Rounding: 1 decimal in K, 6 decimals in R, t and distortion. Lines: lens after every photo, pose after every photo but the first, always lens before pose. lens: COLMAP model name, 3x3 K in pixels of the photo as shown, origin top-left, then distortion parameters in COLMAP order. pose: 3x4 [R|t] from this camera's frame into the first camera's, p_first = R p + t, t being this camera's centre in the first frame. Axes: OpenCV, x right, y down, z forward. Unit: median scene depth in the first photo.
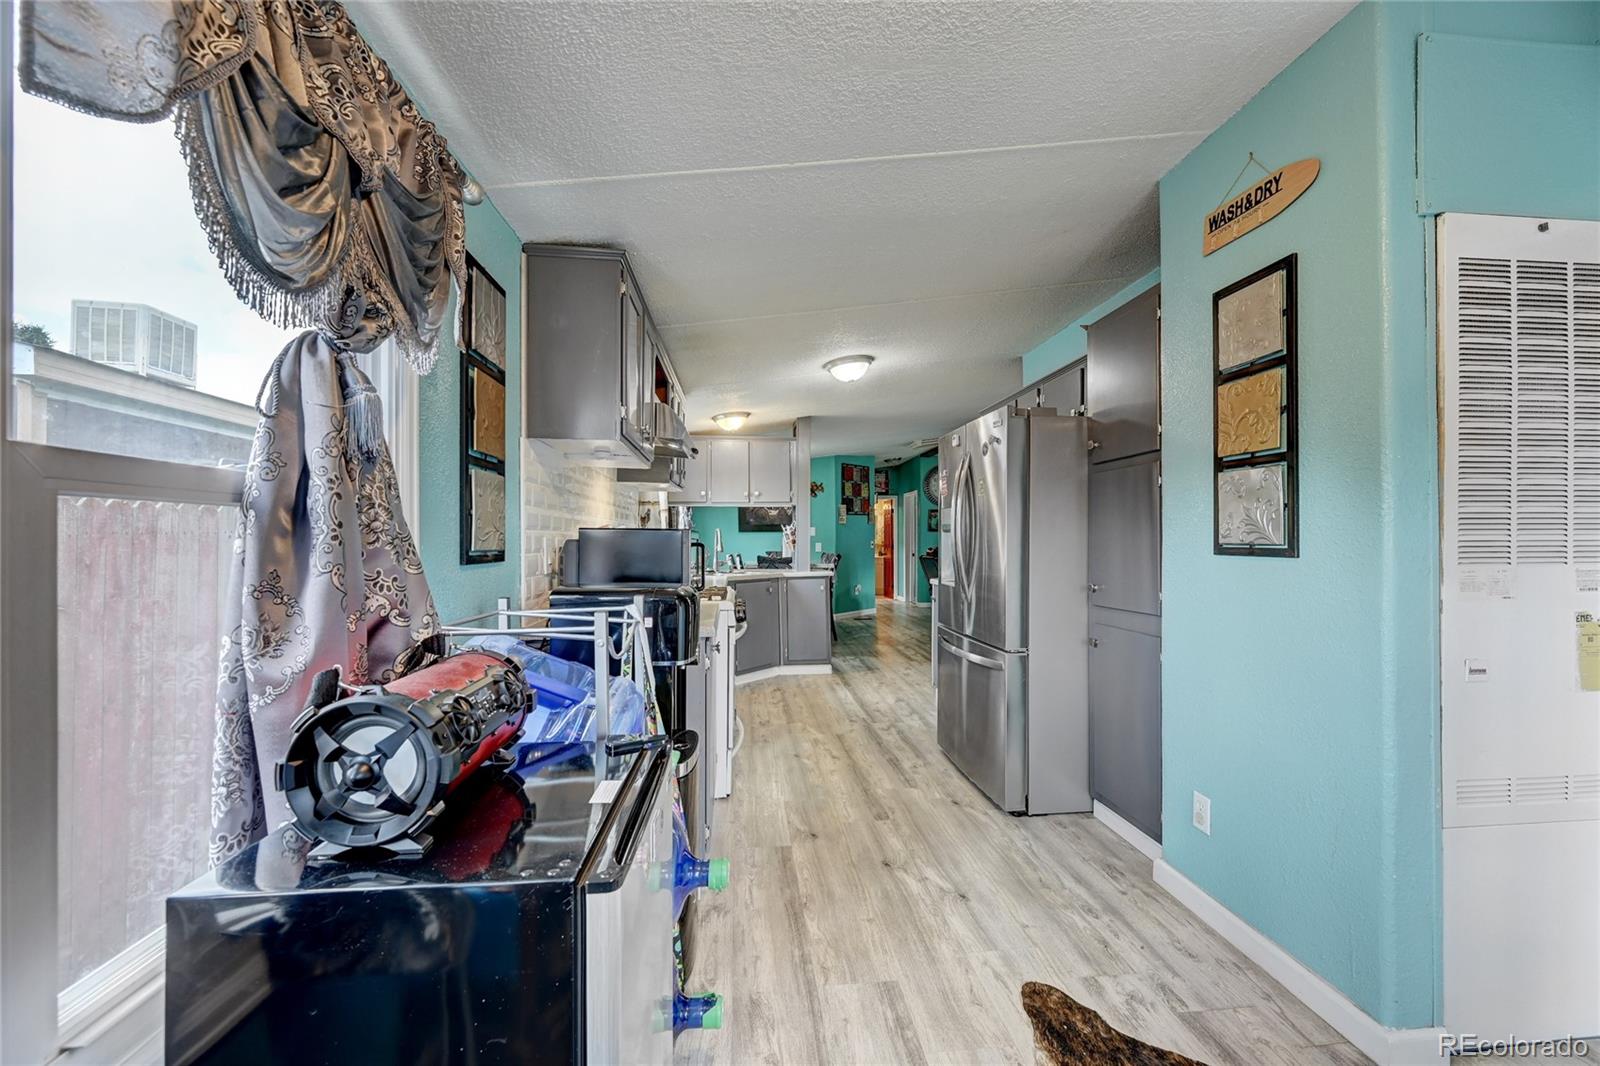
lens RADIAL K [[637.6, 0, 796.2], [0, 637.6, 536.3], [0, 0, 1]] dist [-0.001447, 0.000141]
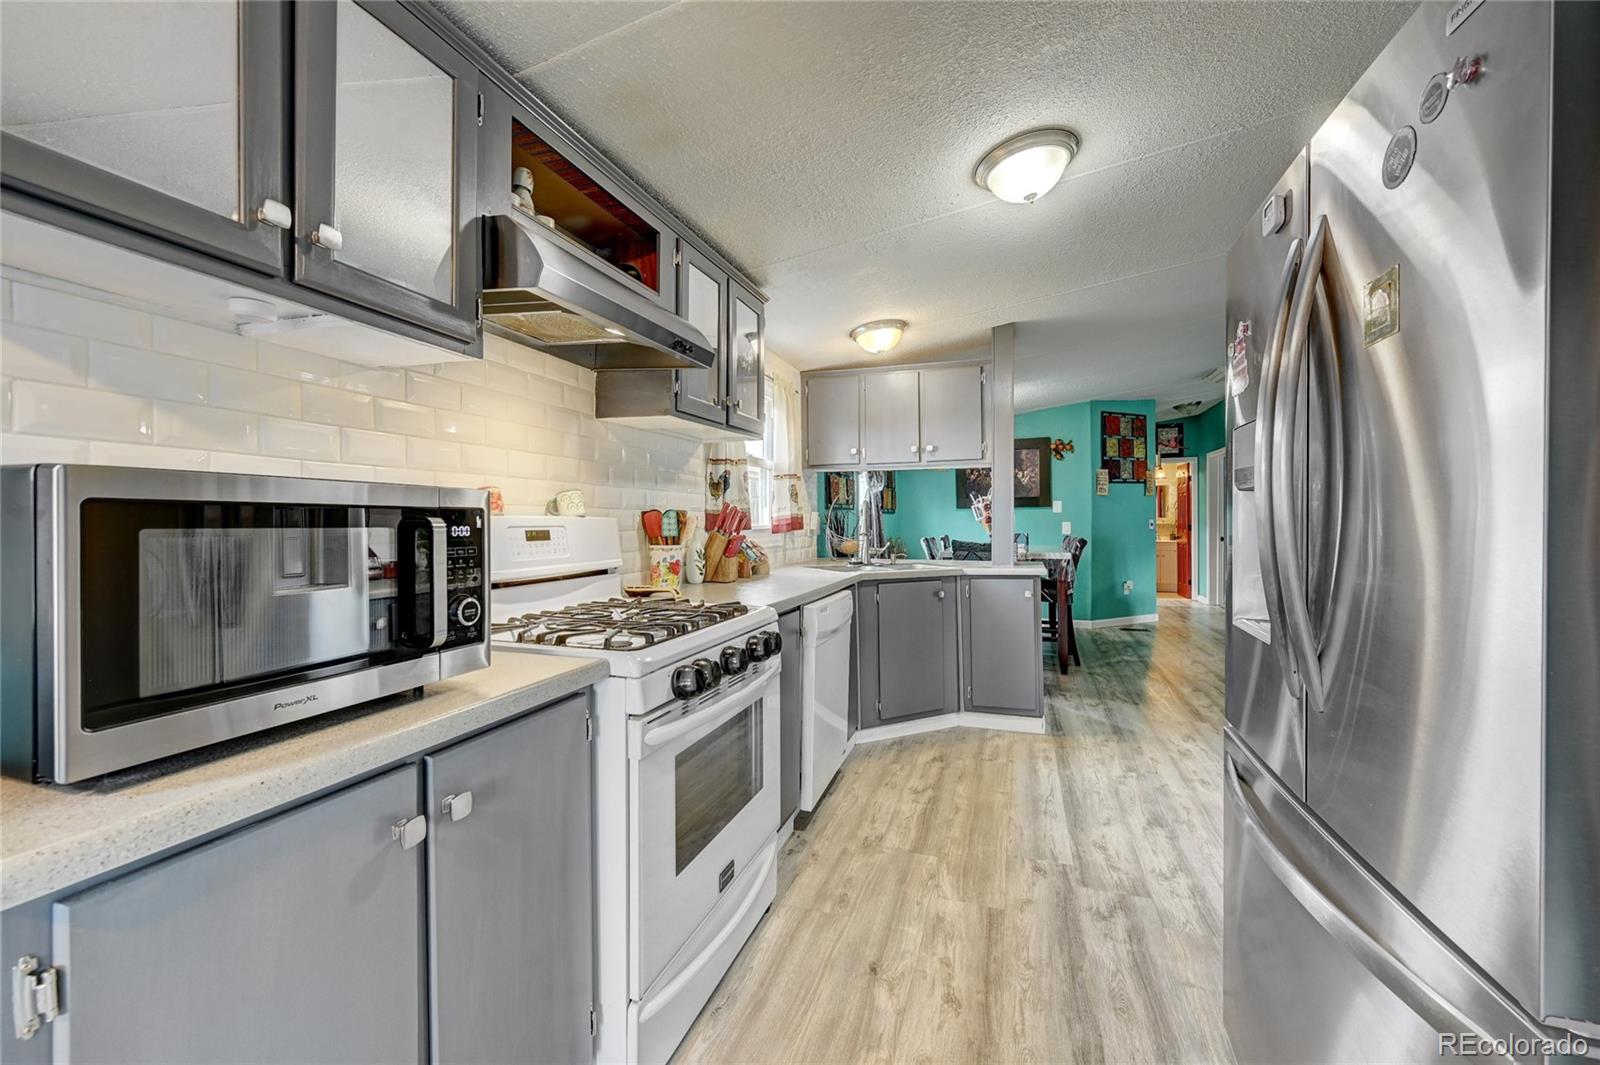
lens RADIAL K [[651.3, 0, 805.8], [0, 651.3, 519.8], [0, 0, 1]] dist [0.006353, -0.000041]
pose [[0.920483, 0.001466, -0.390781, 0.079708], [0.001403, 0.999974, 0.007056, 0.002933], [0.390781, -0.007043, 0.920457, 0.295141]]
